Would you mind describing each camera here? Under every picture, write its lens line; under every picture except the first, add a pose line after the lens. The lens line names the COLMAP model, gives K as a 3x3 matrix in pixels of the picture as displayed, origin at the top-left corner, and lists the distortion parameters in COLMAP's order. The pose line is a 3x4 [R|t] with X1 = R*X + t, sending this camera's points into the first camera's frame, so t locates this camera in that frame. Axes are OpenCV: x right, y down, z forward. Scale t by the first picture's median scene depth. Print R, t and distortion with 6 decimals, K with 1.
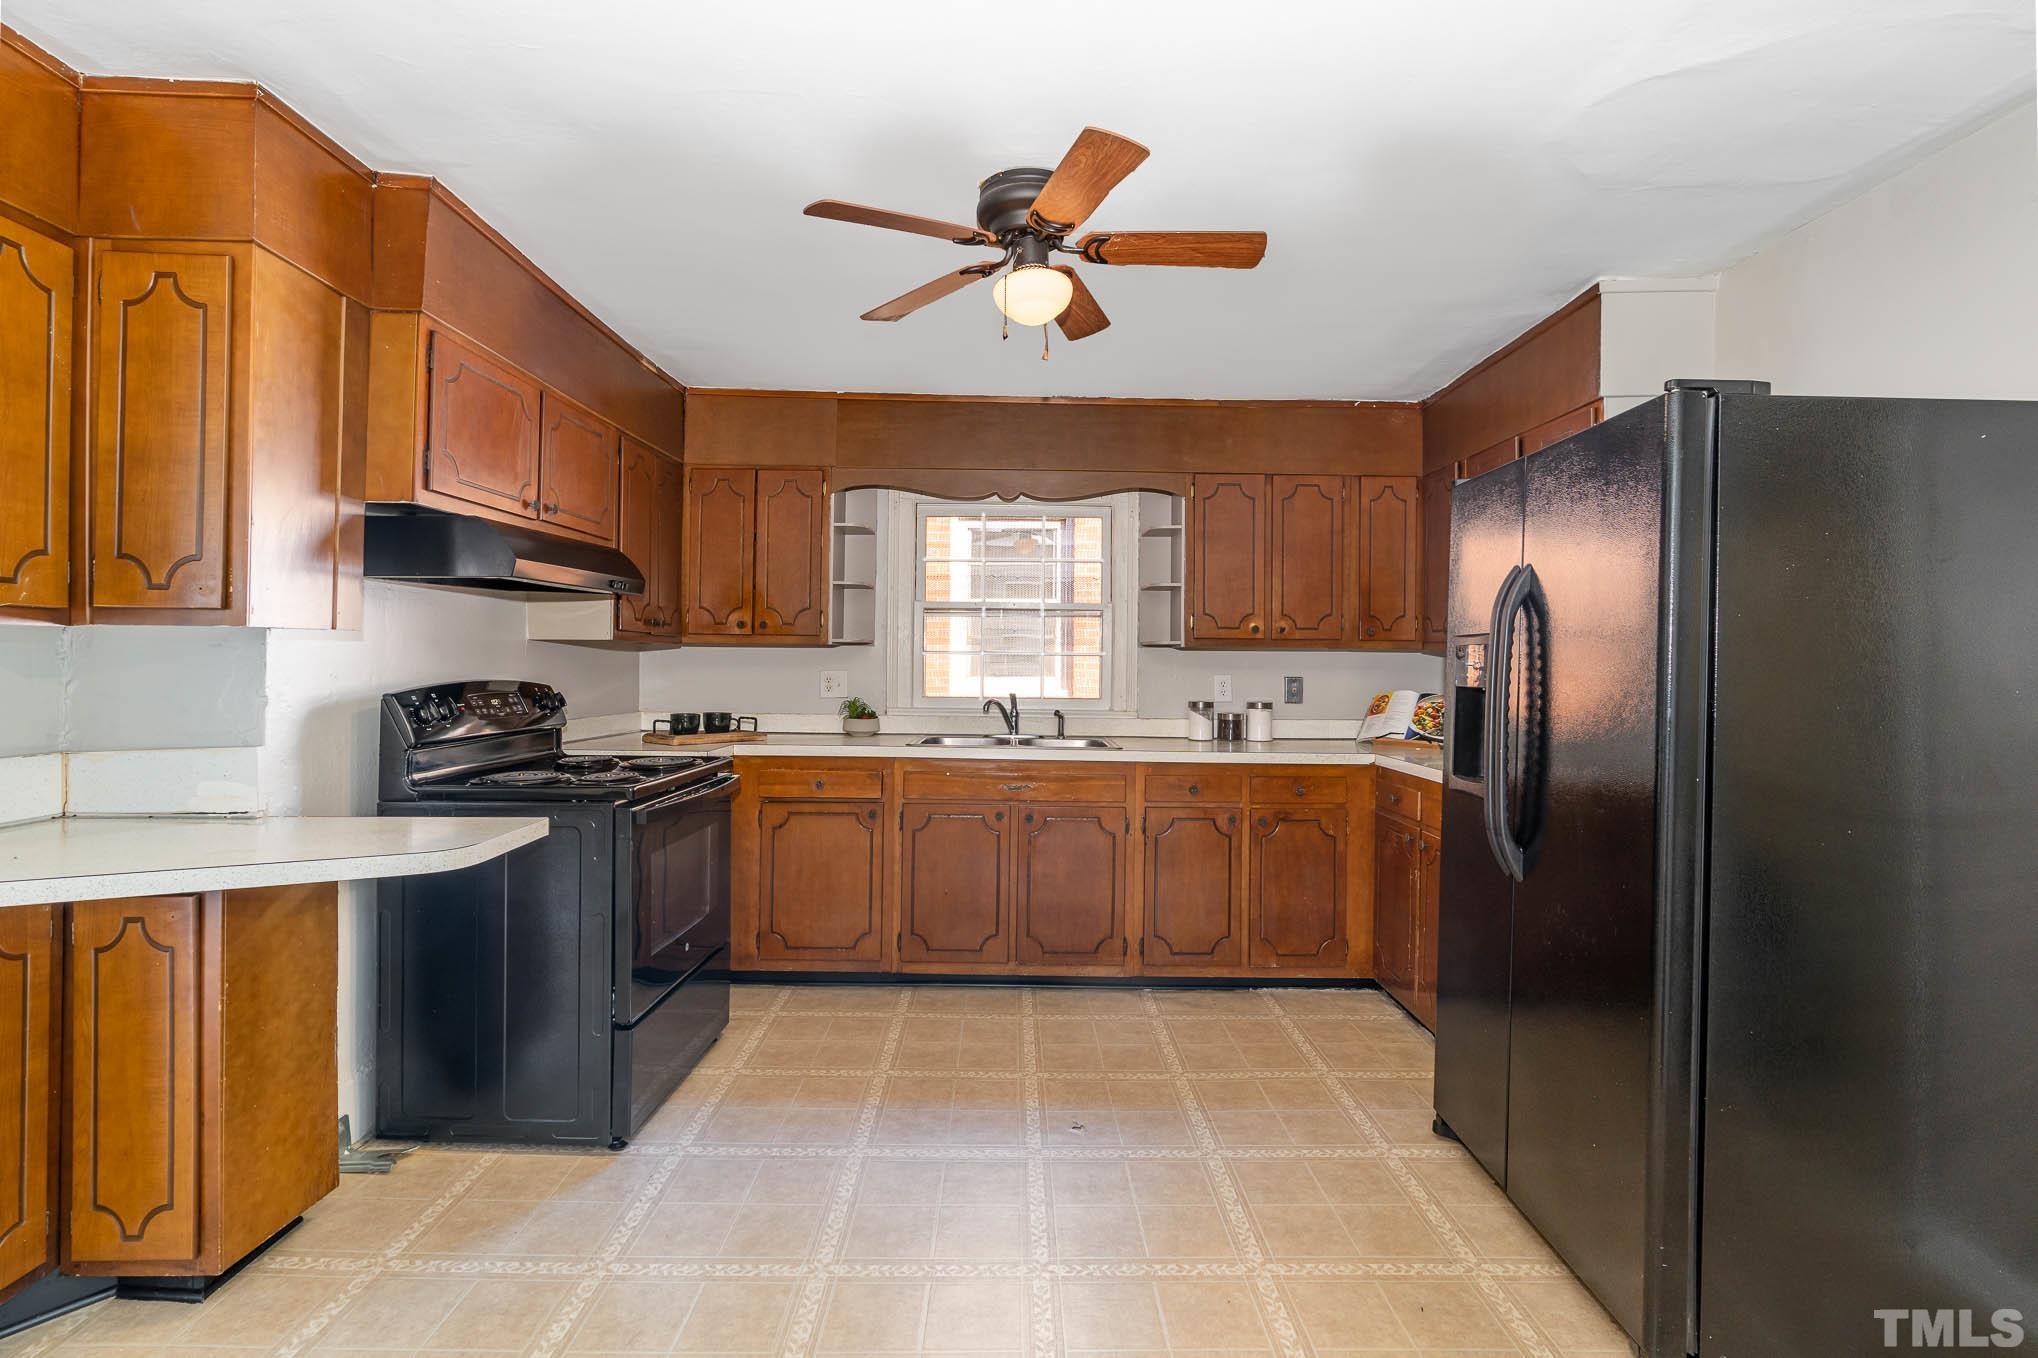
lens RADIAL K [[926.5, 0, 1038.3], [0, 926.5, 650.6], [0, 0, 1]] dist [-0.002228, 0.001088]
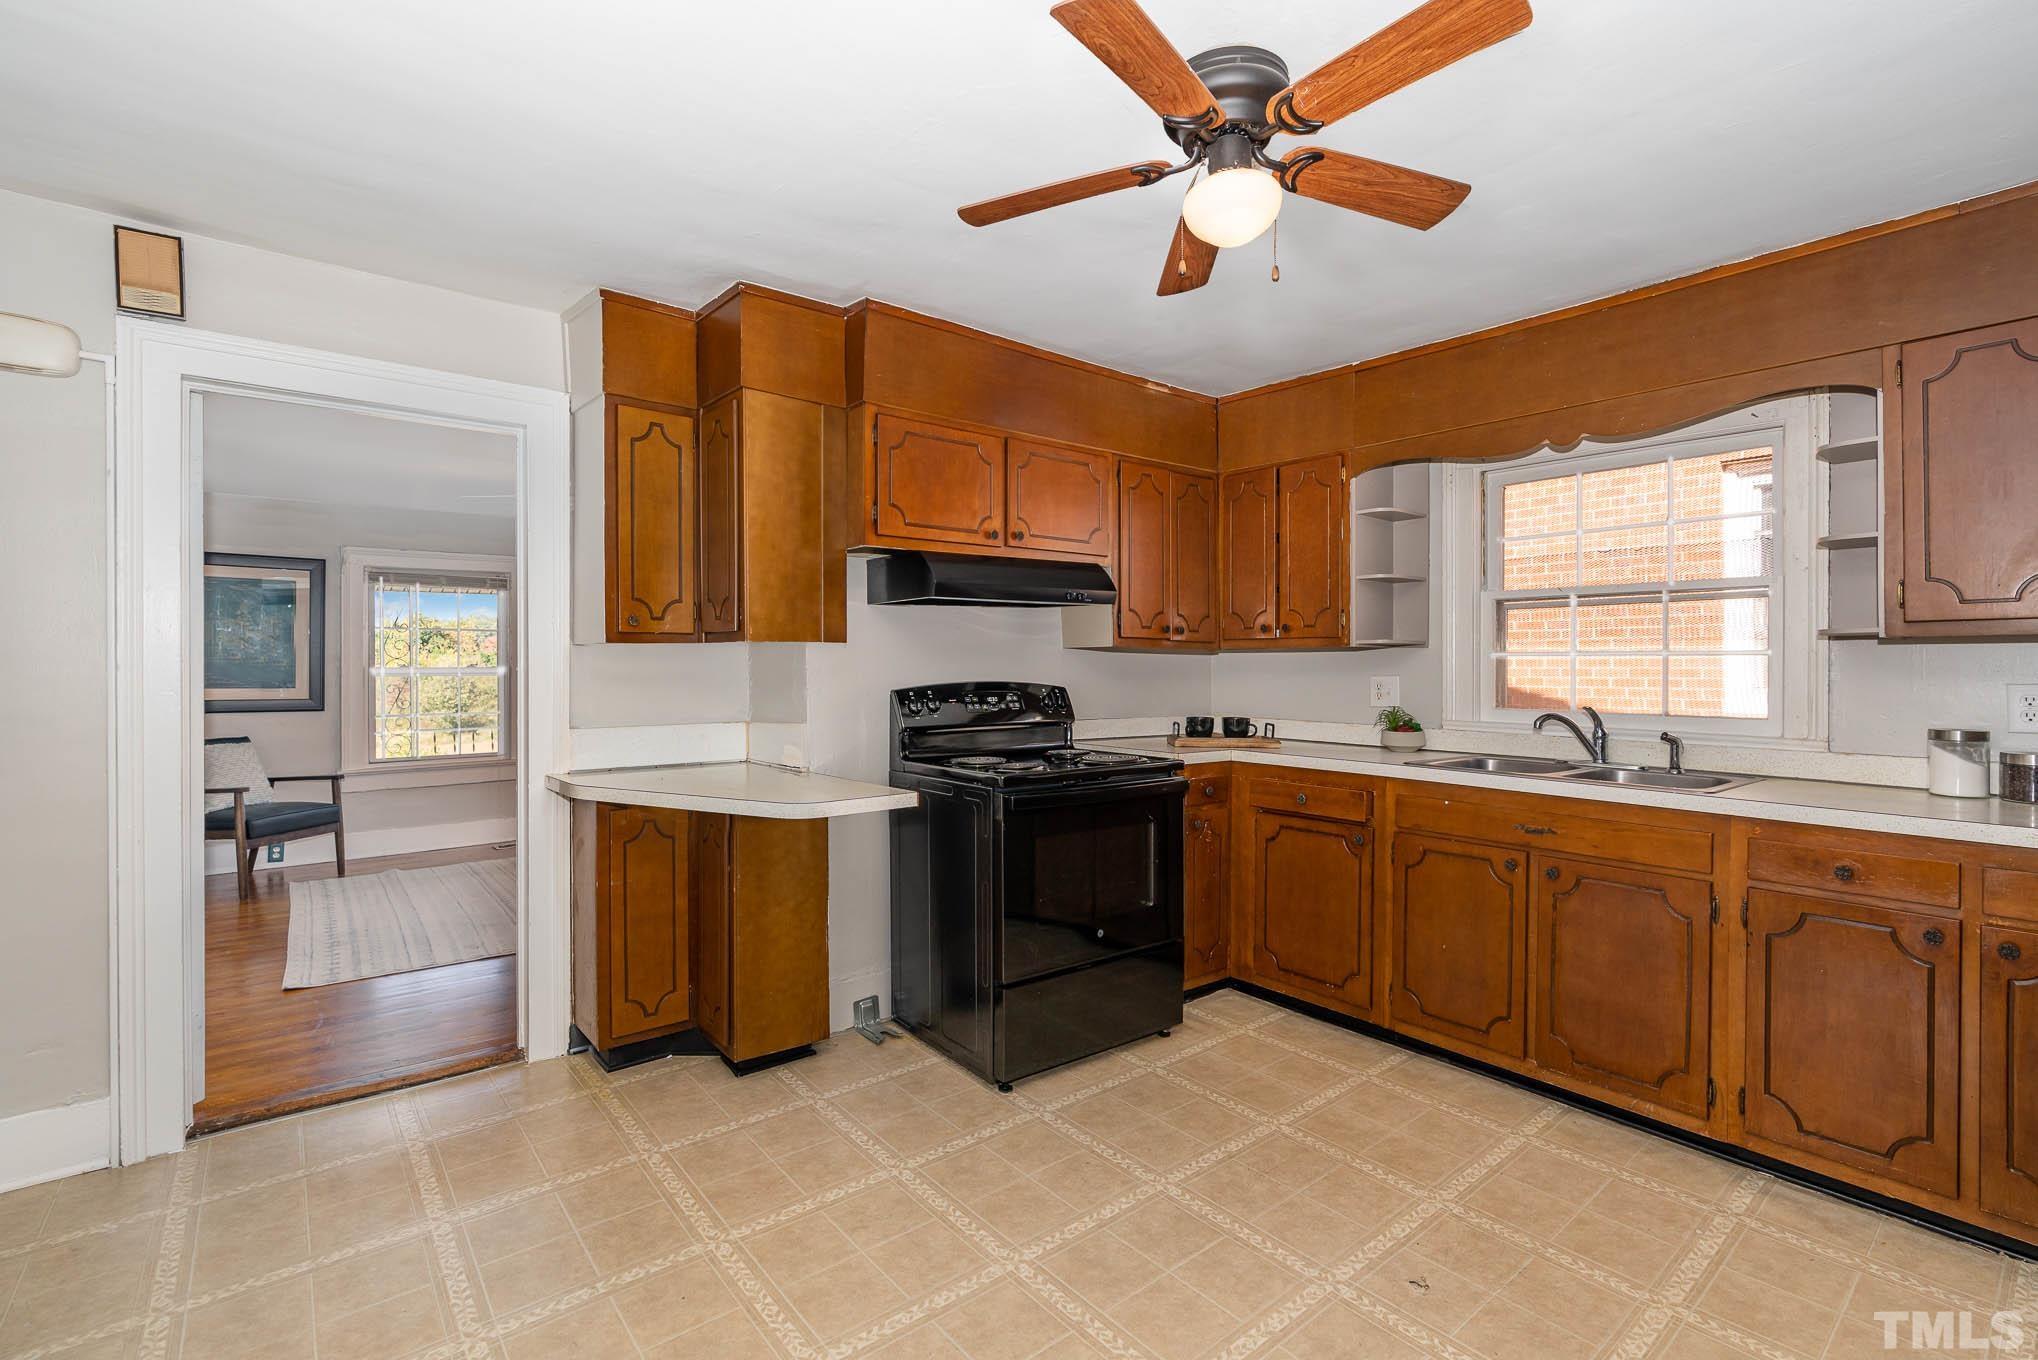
lens RADIAL K [[929.0, 0, 1032.8], [0, 929.0, 669.0], [0, 0, 1]] dist [-0.002944, 0.000219]
pose [[0.620050, -0.005758, -0.784542, 0.313376], [0.012285, 0.999922, 0.002370, 0.009835], [0.784466, -0.011107, 0.620072, 0.213709]]
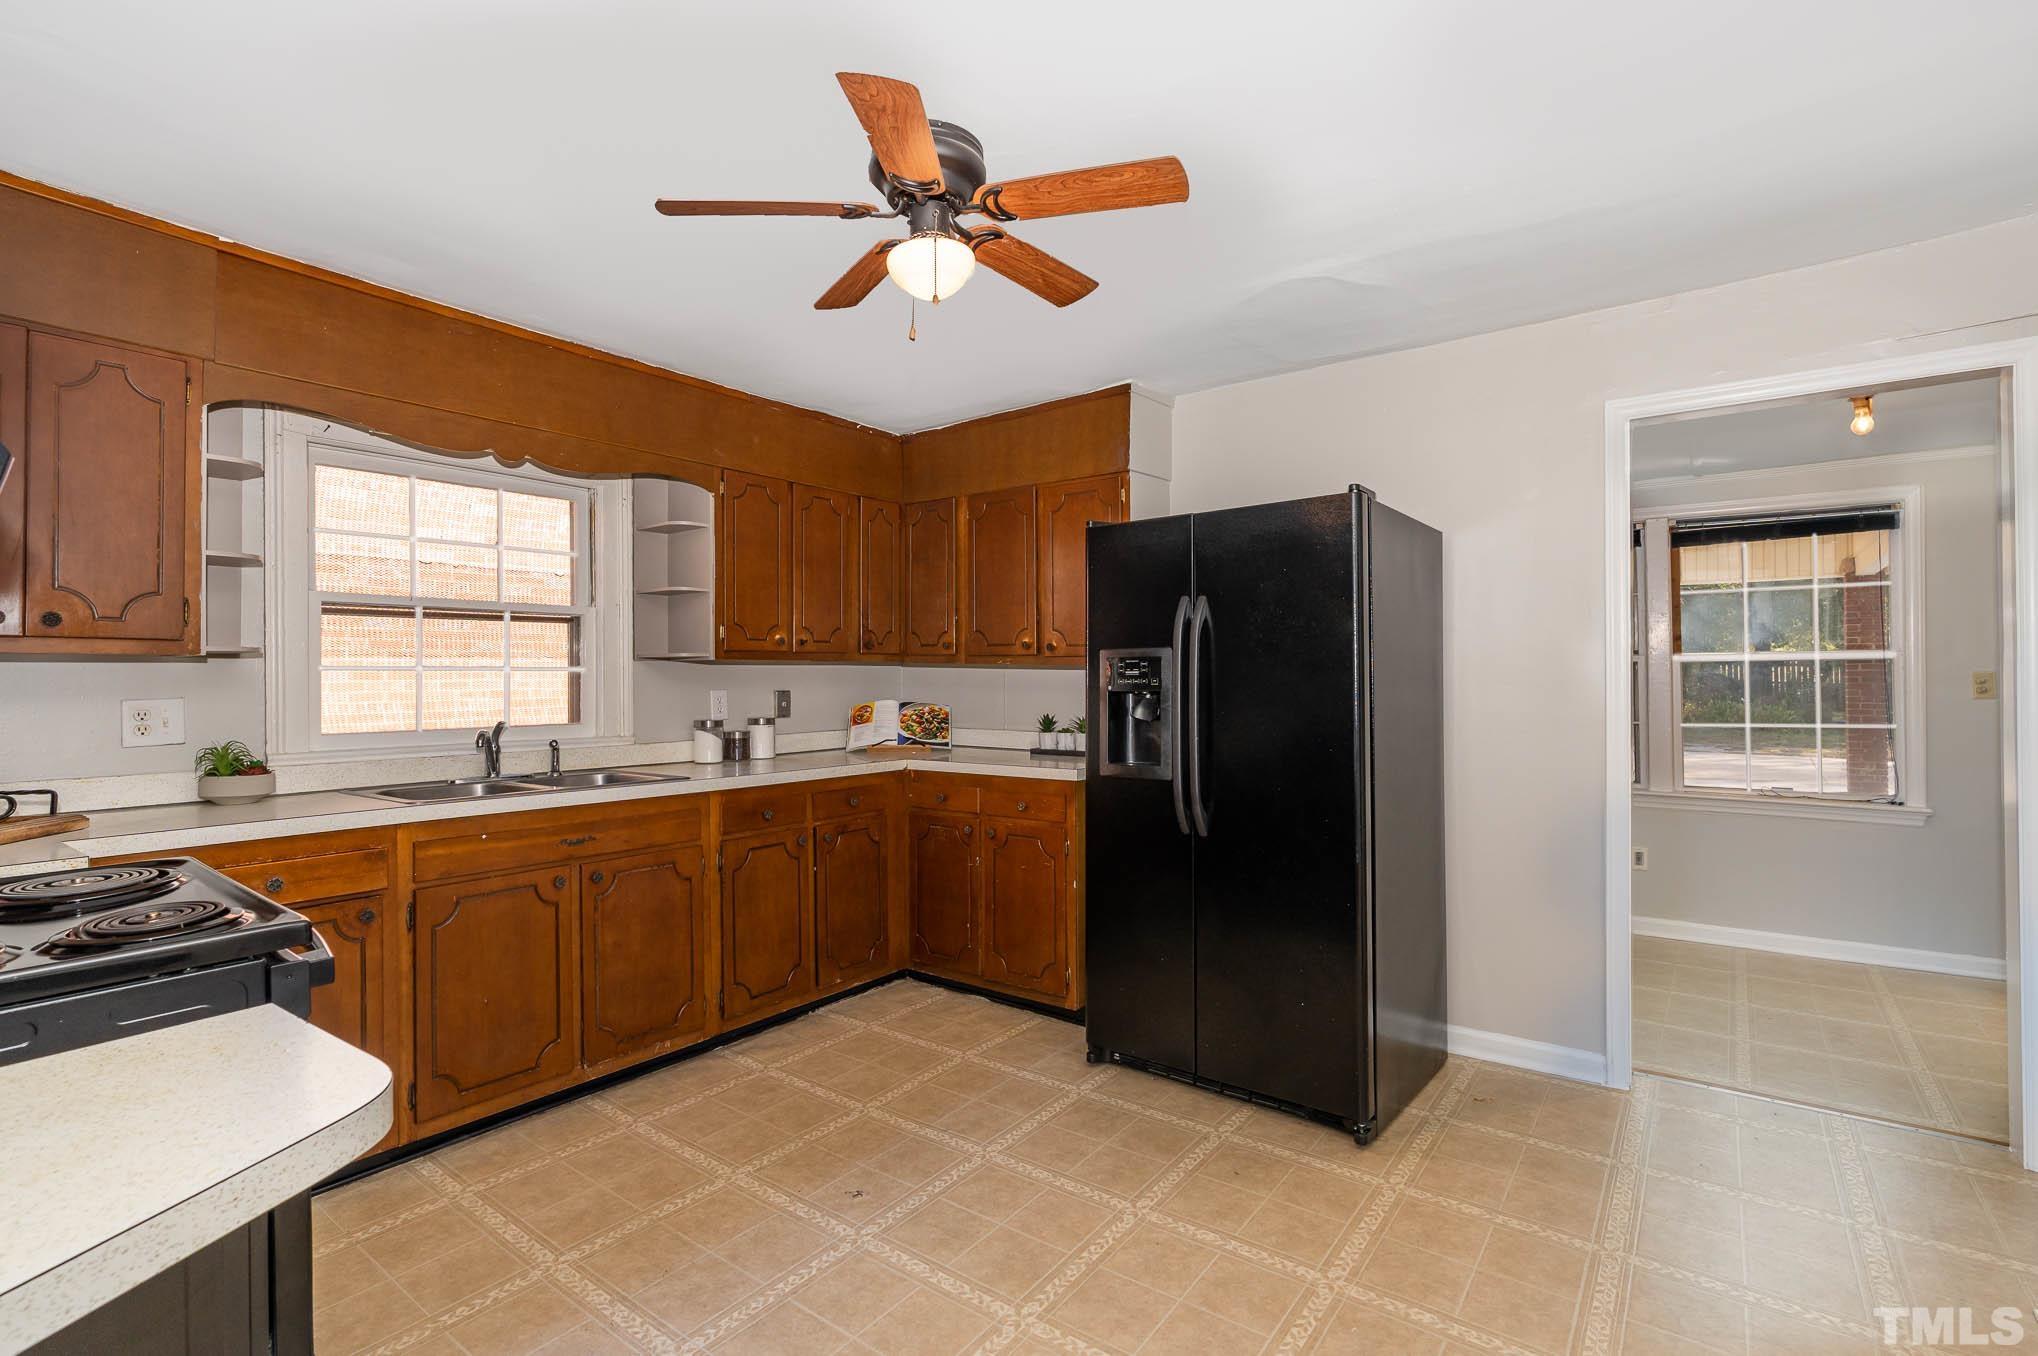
lens RADIAL K [[929.0, 0, 1032.8], [0, 929.0, 667.0], [0, 0, 1]] dist [-0.002944, 0.000219]
pose [[0.611630, -0.005455, 0.791125, -0.401851], [0.003921, 0.999985, 0.003863, 0.000928], [-0.791134, 0.000739, 0.611642, 0.225781]]
